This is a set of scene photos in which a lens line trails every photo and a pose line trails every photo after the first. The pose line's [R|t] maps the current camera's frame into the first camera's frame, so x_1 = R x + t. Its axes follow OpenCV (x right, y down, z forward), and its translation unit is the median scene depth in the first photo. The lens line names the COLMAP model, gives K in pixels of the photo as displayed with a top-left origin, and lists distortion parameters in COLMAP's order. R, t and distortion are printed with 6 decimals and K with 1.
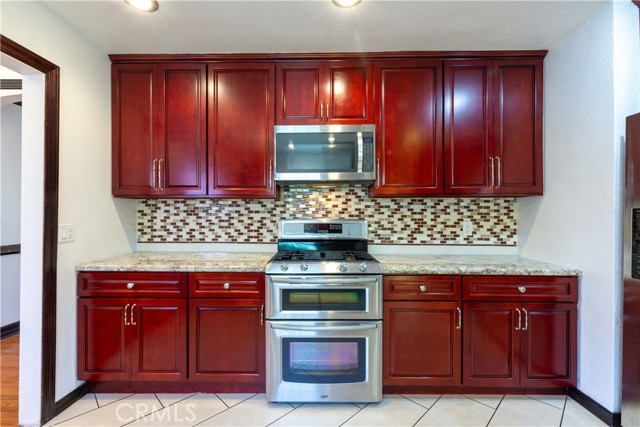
lens RADIAL K [[275.1, 0, 319.7], [0, 275.1, 213.9], [0, 0, 1]] dist [0.008804, -0.001375]
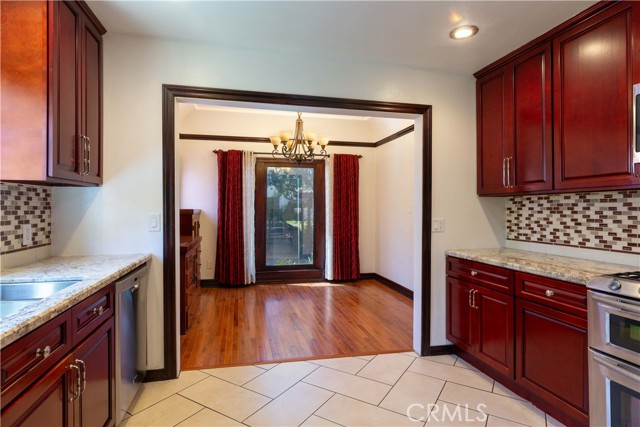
lens RADIAL K [[335.6, 0, 313.8], [0, 335.6, 212.3], [0, 0, 1]] dist [0.005066, 0.001612]
pose [[0.250524, 0.004956, -0.968098, 0.435116], [-0.006043, 0.999975, 0.003555, 0.003905], [0.968092, 0.004960, 0.250548, 0.003204]]
